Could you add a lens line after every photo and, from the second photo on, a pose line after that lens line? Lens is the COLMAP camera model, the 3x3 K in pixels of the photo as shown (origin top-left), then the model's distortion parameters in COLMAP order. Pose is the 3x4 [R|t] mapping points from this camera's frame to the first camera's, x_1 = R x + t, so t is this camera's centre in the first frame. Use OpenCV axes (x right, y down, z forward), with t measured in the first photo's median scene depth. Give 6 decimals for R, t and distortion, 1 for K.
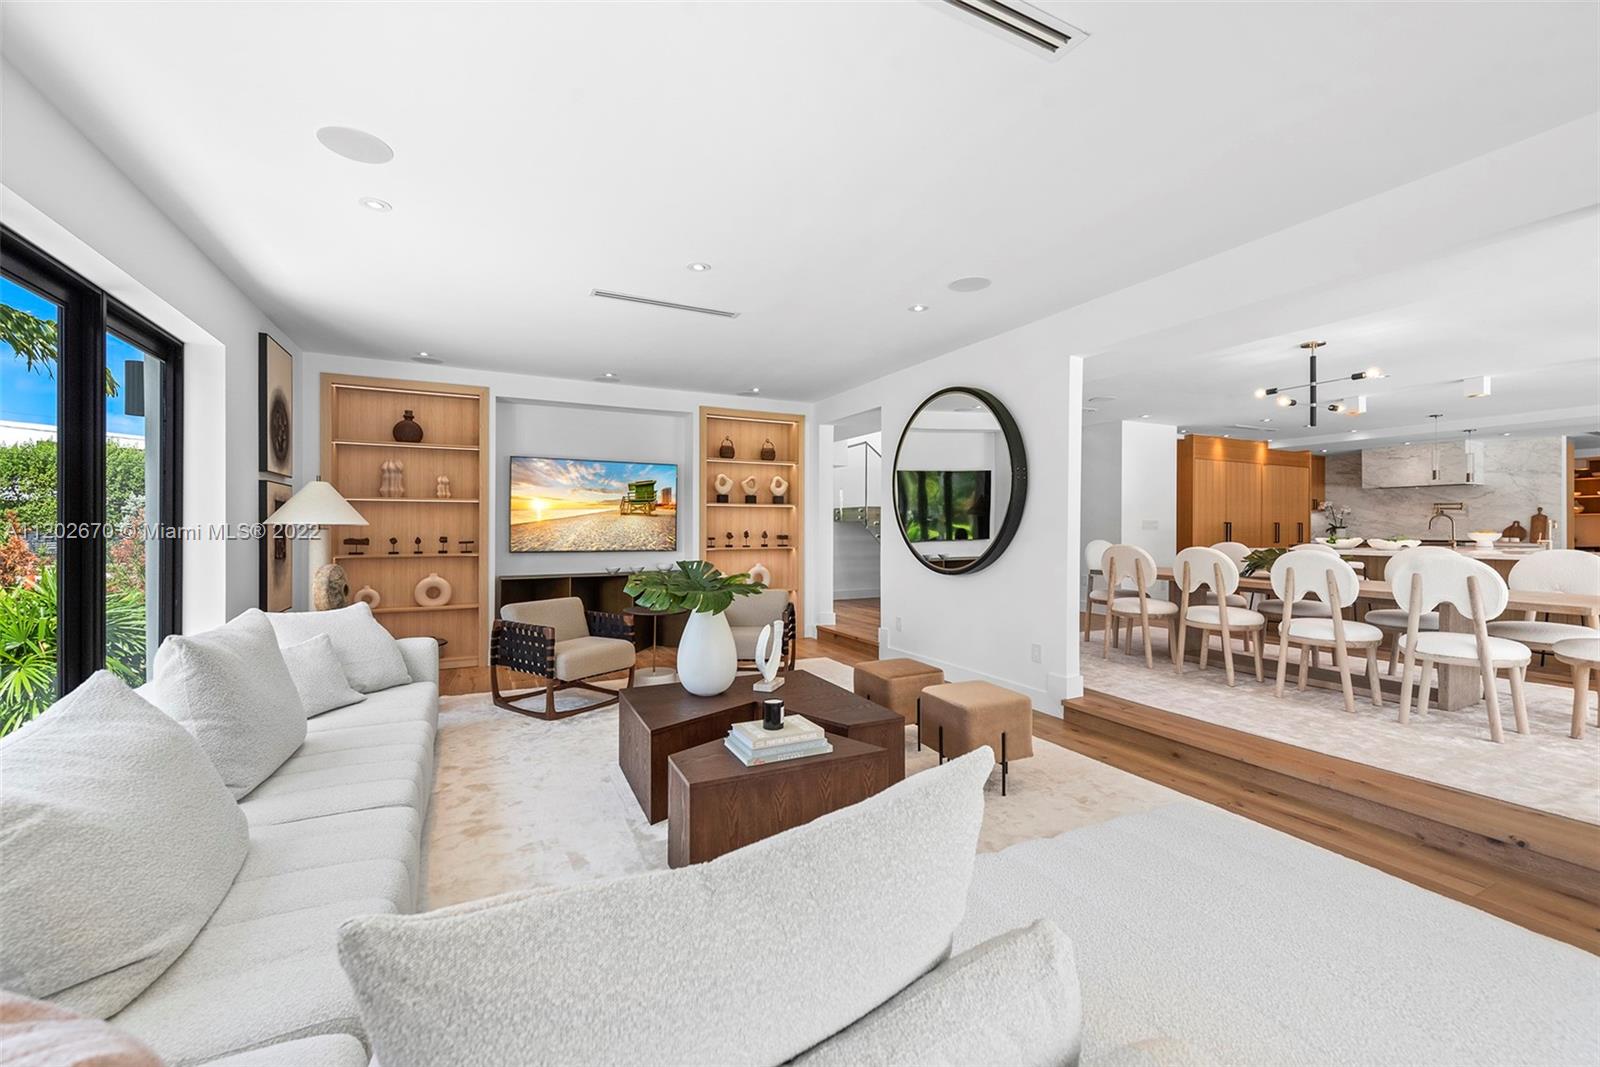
lens RADIAL K [[647.7, 0, 793.8], [0, 647.7, 525.3], [0, 0, 1]] dist [-0.001114, -0.000133]
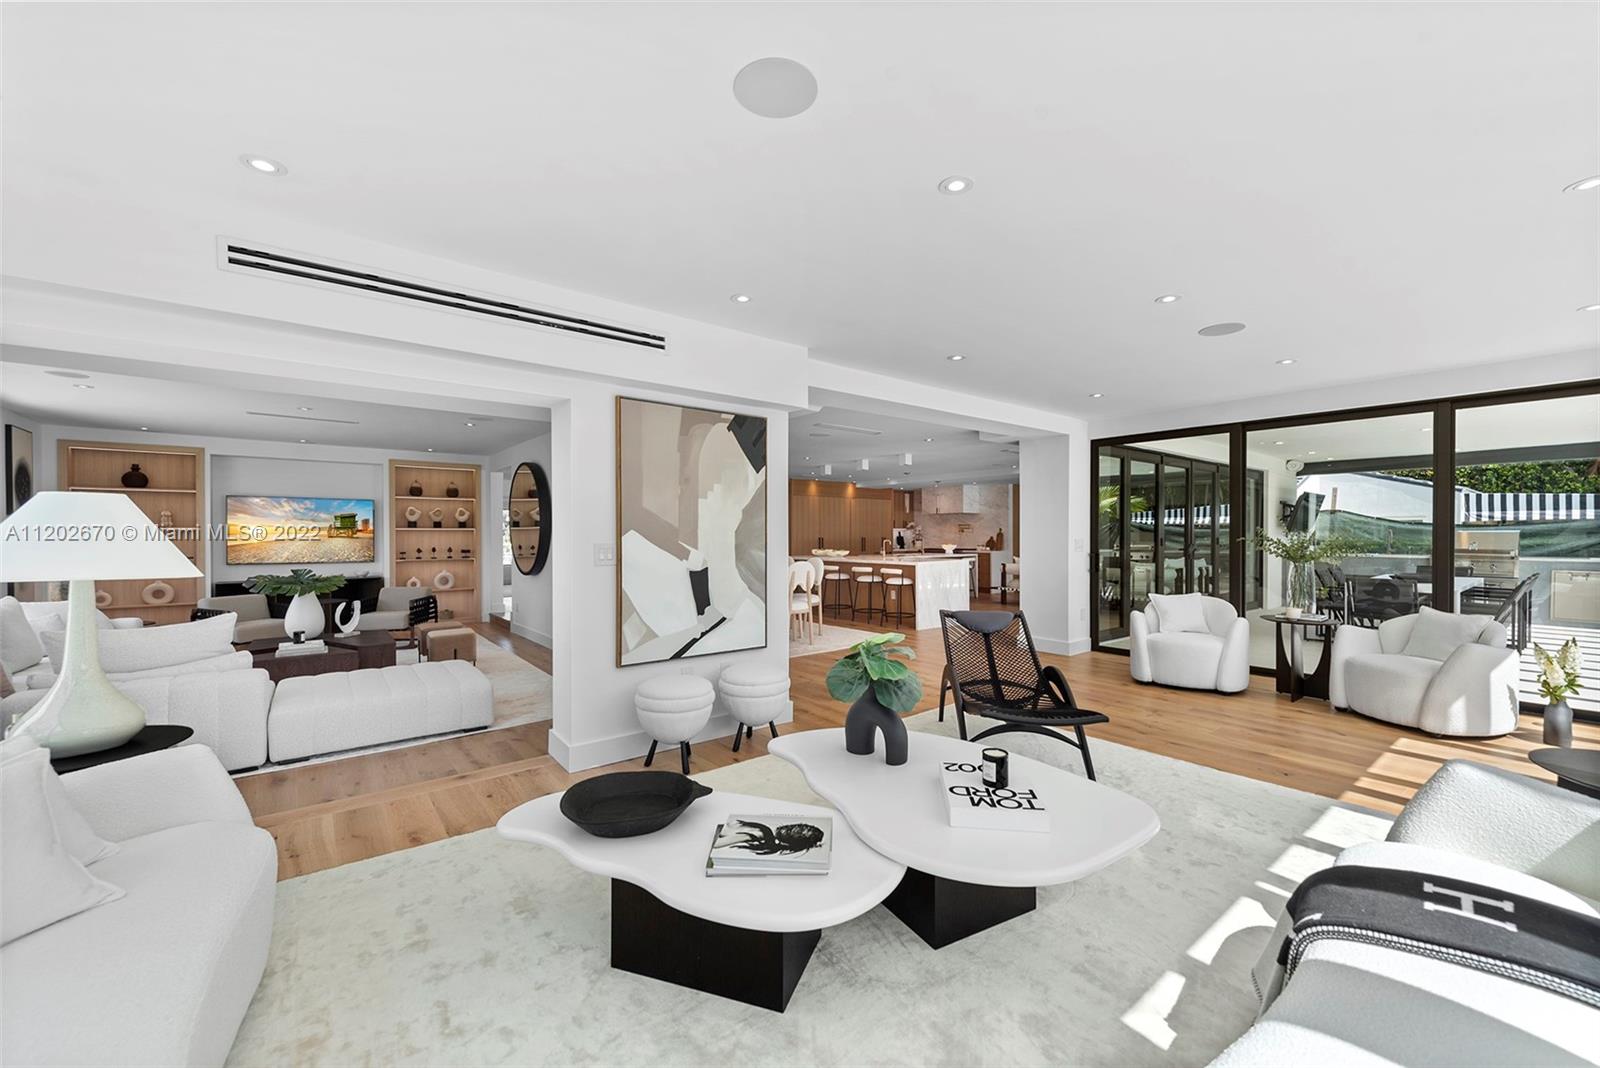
lens RADIAL K [[628.6, 0, 800.5], [0, 628.6, 539.0], [0, 0, 1]] dist [-0.007138, 0.000255]
pose [[0.974862, -0.003561, 0.222781, 0.342091], [0.000906, 0.999927, 0.012021, -0.021025], [-0.222807, -0.011517, 0.974794, -0.430974]]
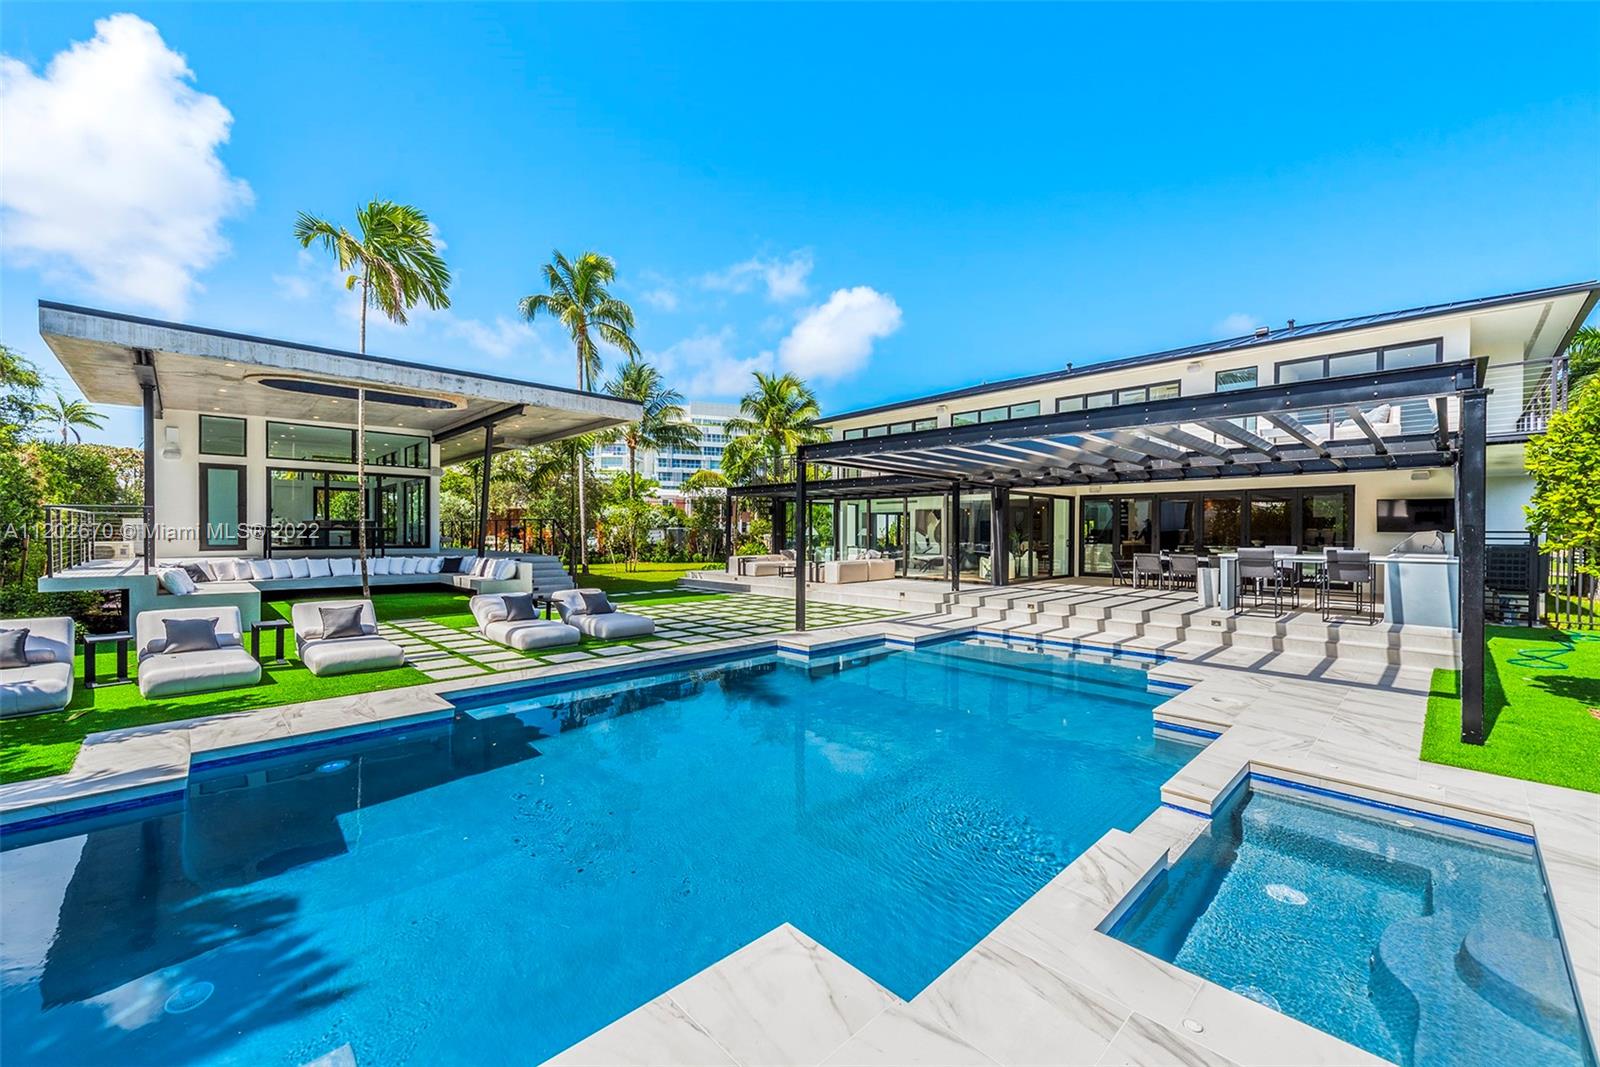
lens RADIAL K [[628.6, 0, 800.5], [0, 628.6, 538.5], [0, 0, 1]] dist [-0.007138, 0.000255]
pose [[0.316110, 0.005561, -0.948706, 7.703210], [0.004213, 0.999965, 0.007265, 0.002460], [0.948713, -0.006294, 0.316075, -3.171980]]
